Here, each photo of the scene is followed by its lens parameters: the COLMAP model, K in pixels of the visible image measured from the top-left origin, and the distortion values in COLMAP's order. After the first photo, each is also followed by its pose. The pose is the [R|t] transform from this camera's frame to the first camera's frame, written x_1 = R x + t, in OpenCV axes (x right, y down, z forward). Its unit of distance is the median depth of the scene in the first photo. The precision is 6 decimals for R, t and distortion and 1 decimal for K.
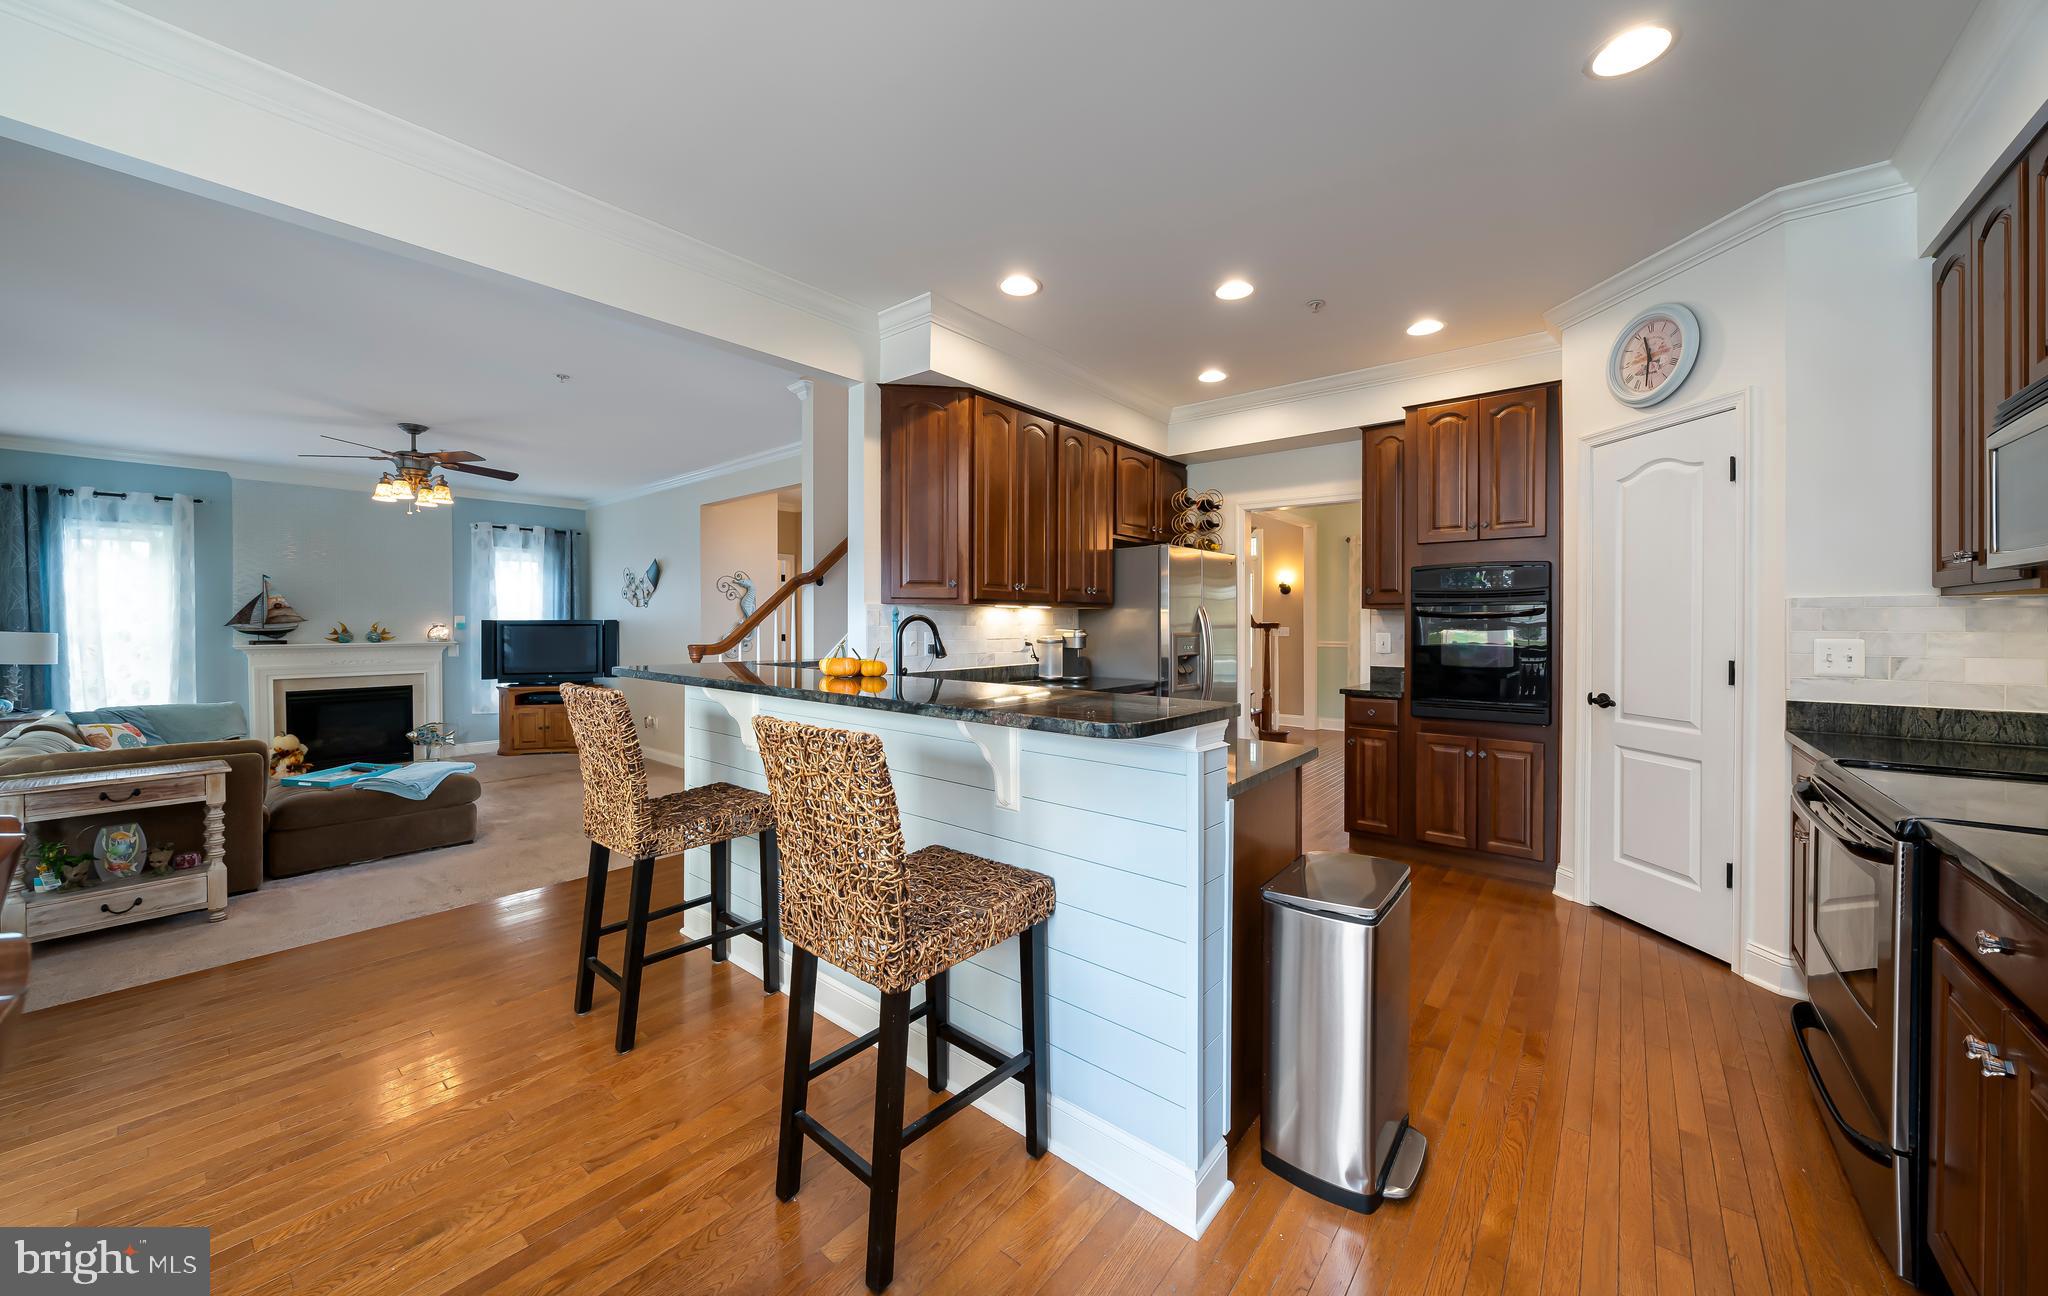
lens RADIAL K [[728.6, 0, 1031.4], [0, 728.6, 625.4], [0, 0, 1]] dist [-0.006427, 0.000048]
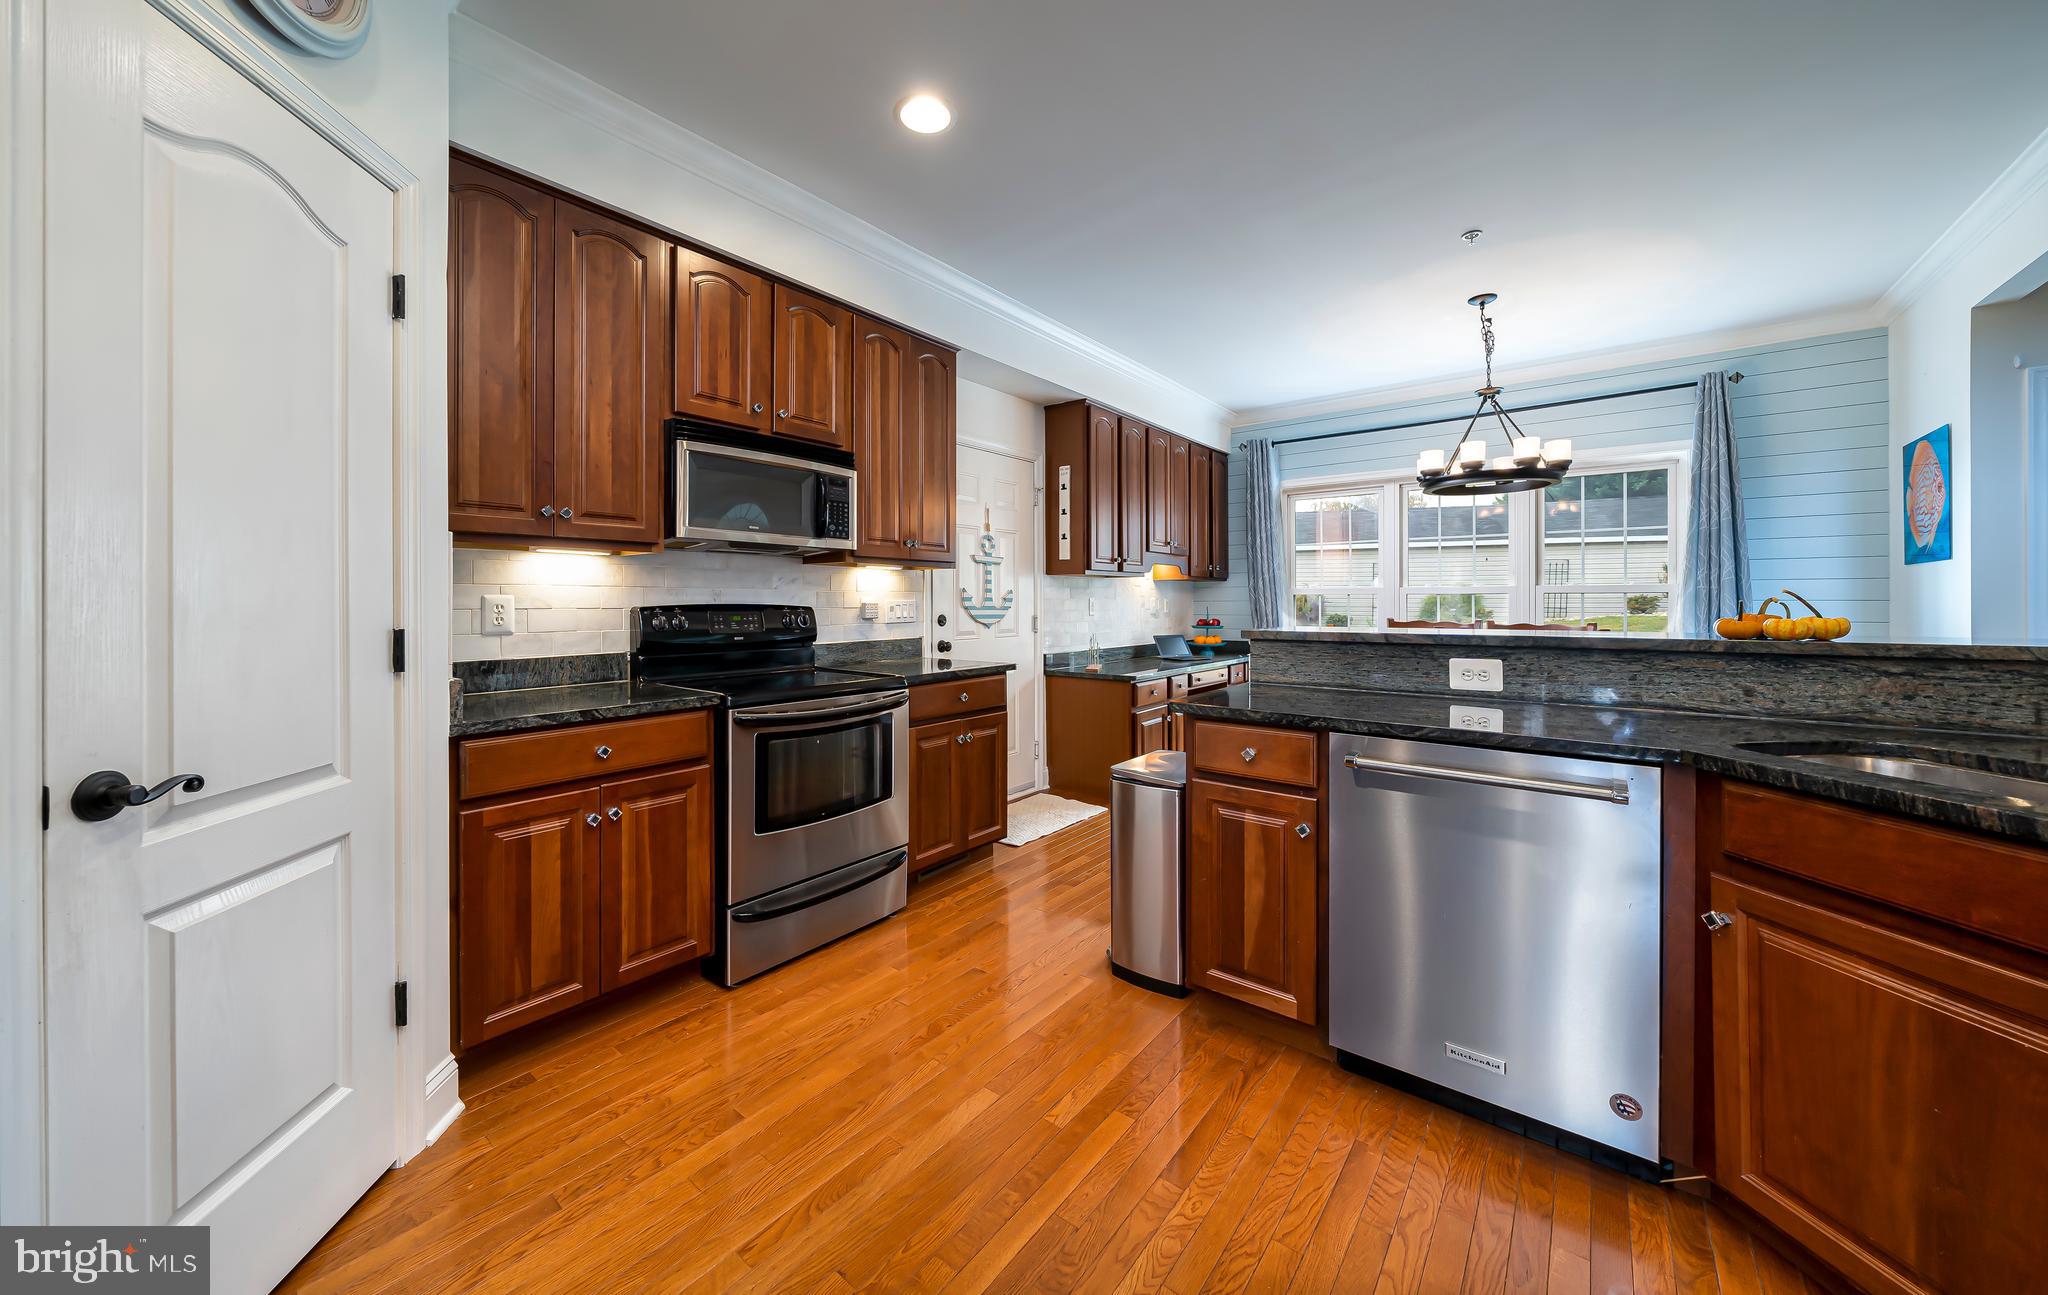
lens RADIAL K [[721.7, 0, 988.3], [0, 721.7, 600.5], [0, 0, 1]] dist [-0.006434, -0.000036]
pose [[-0.999973, 0.000826, 0.007283, 0.194250], [0.000865, 0.999985, 0.005382, 0.009083], [-0.007278, 0.005388, -0.999959, 0.612794]]
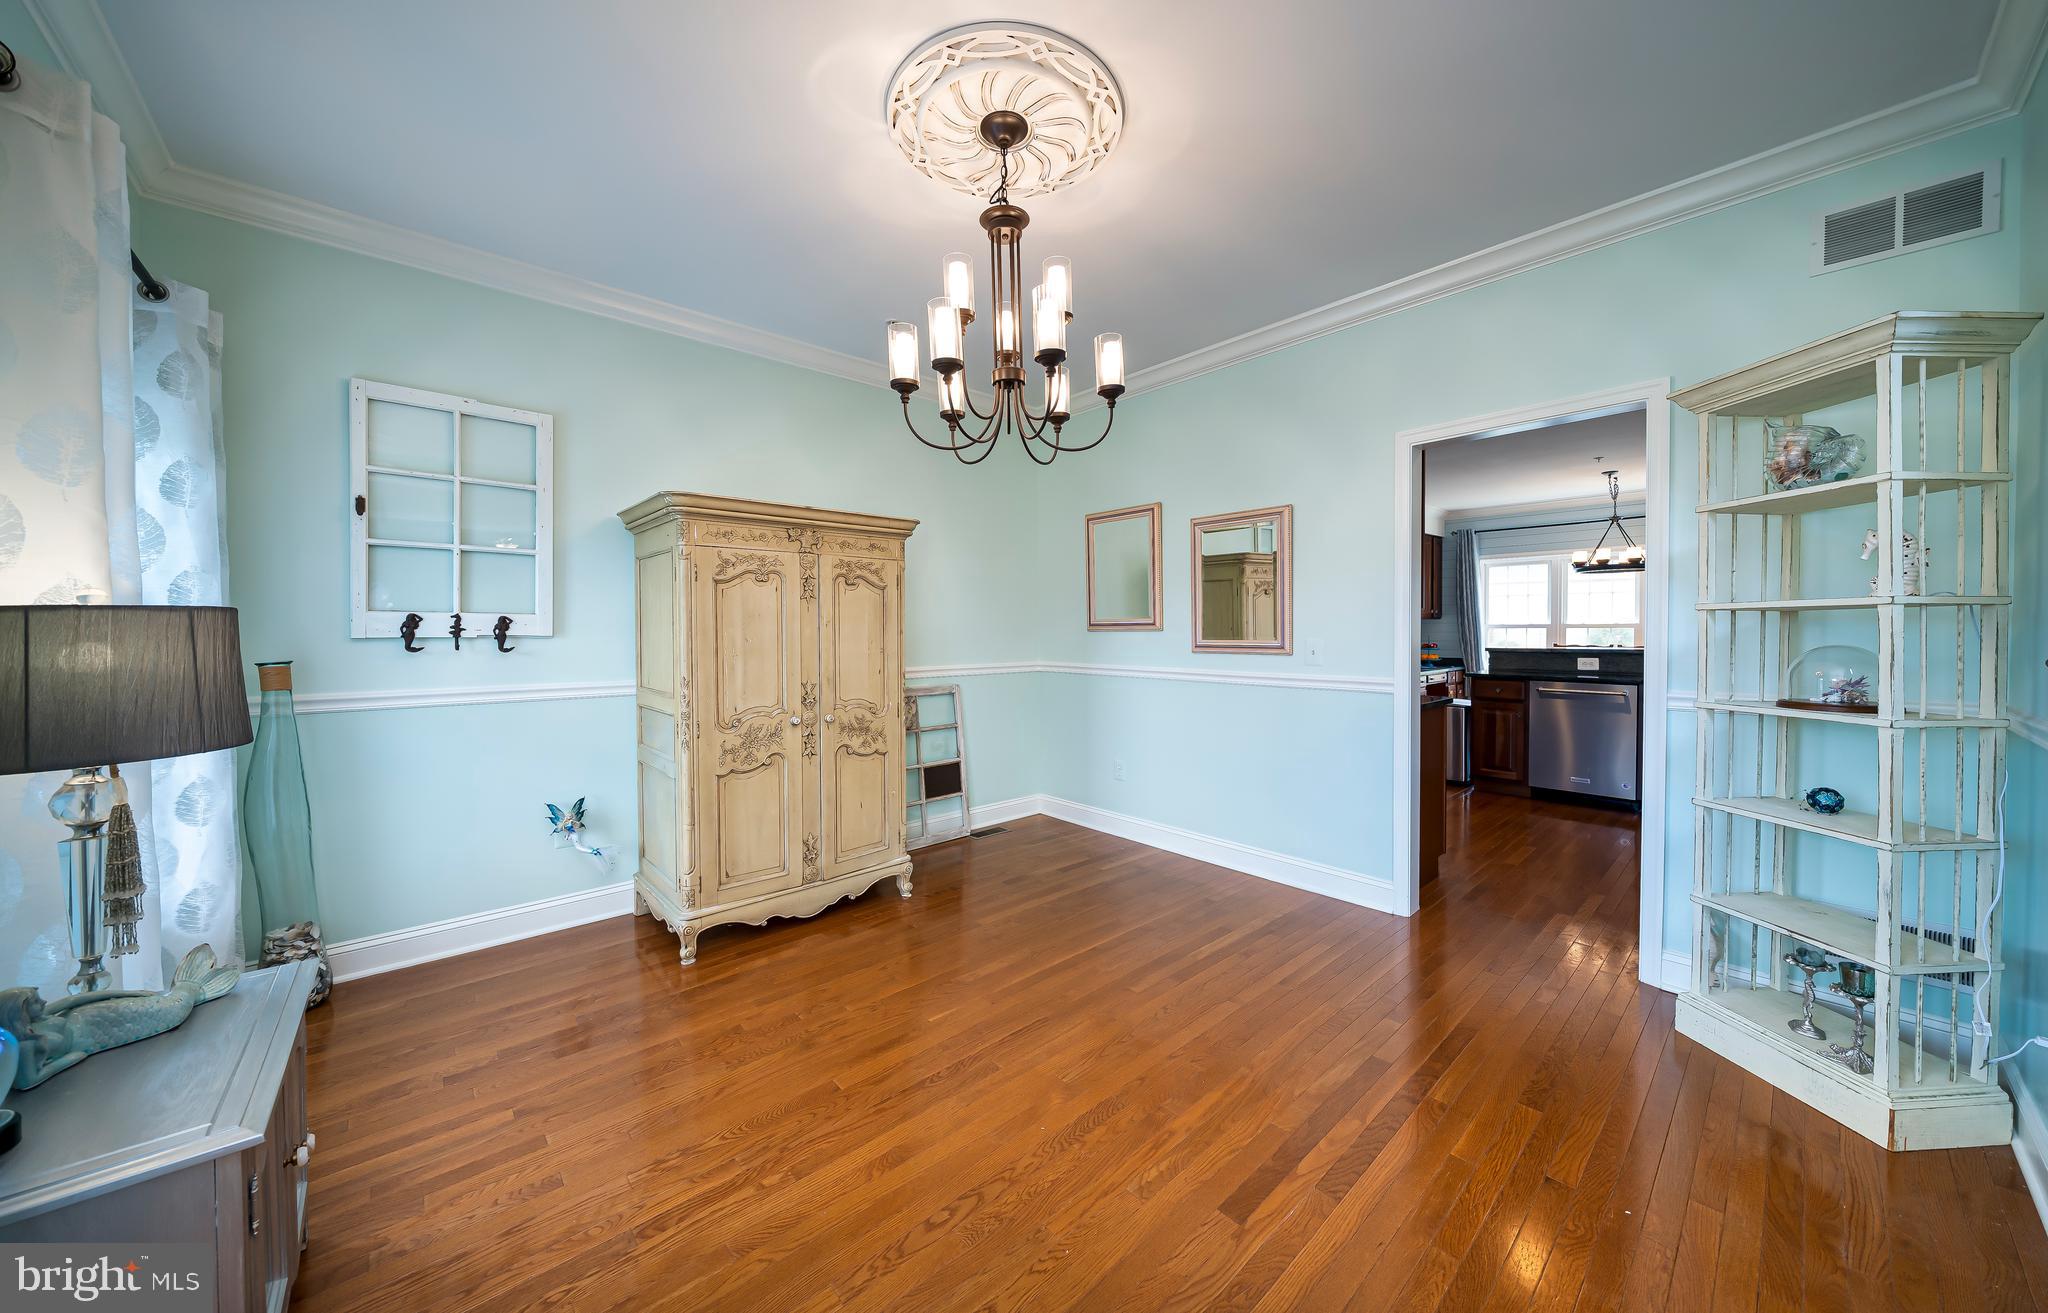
lens RADIAL K [[706.5, 0, 1032.6], [0, 706.5, 646.0], [0, 0, 1]] dist [-0.006070, -0.000022]
pose [[-0.990605, 0.000666, 0.136753, 0.499990], [0.005044, 0.999486, 0.031673, -0.005649], [-0.136661, 0.032065, -0.990099, 1.174451]]
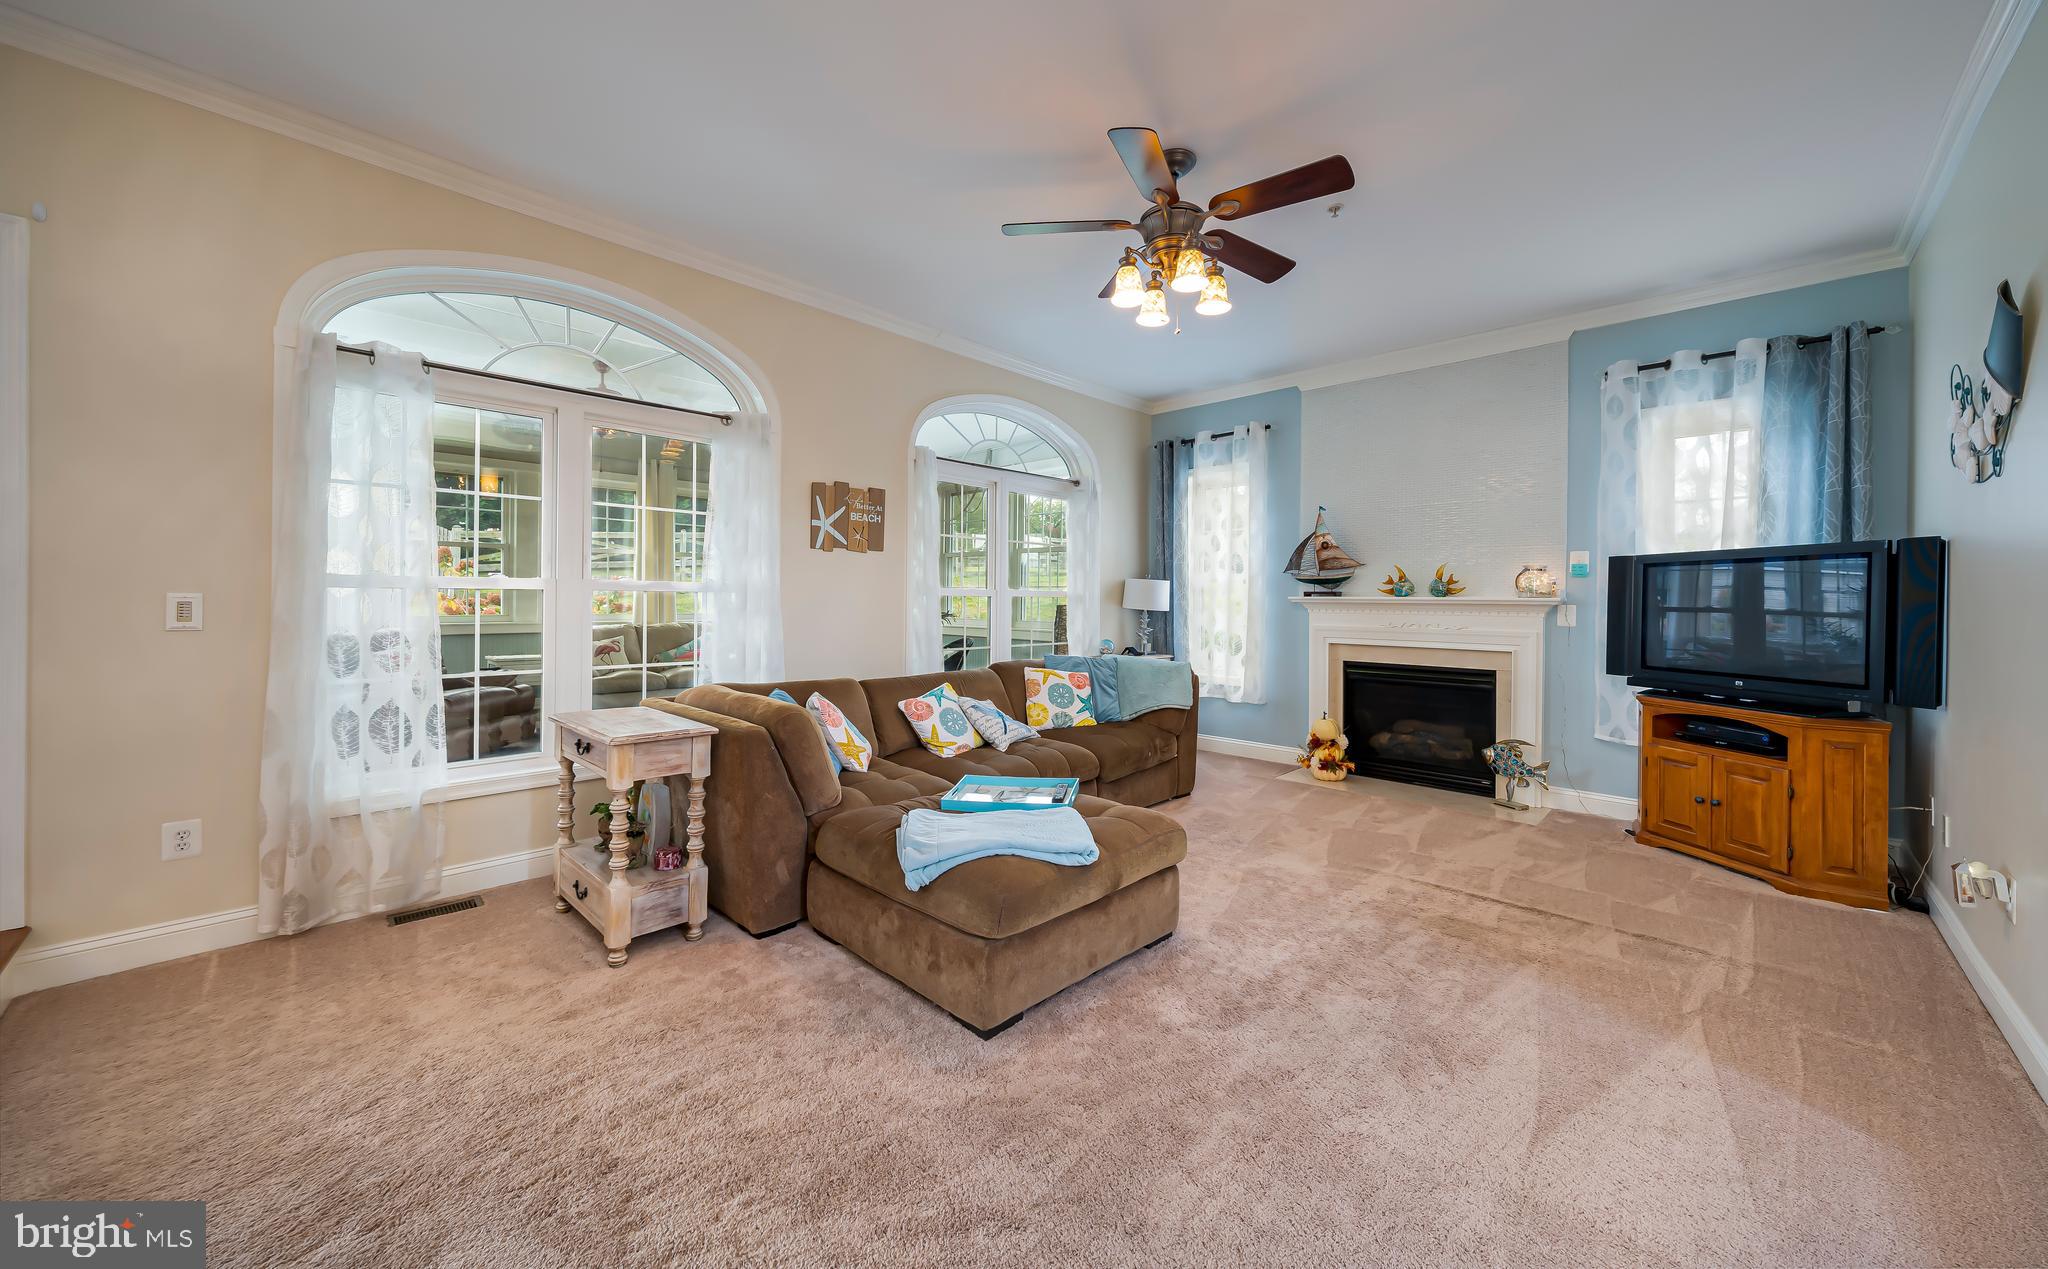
lens RADIAL K [[742.9, 0, 1027.6], [0, 742.9, 601.9], [0, 0, 1]] dist [-0.001096, -0.000103]
pose [[-0.075746, 0.002972, -0.997123, -0.246836], [-0.016232, 0.999859, 0.004213, 0.033673], [0.996995, 0.016504, -0.075687, 0.750576]]
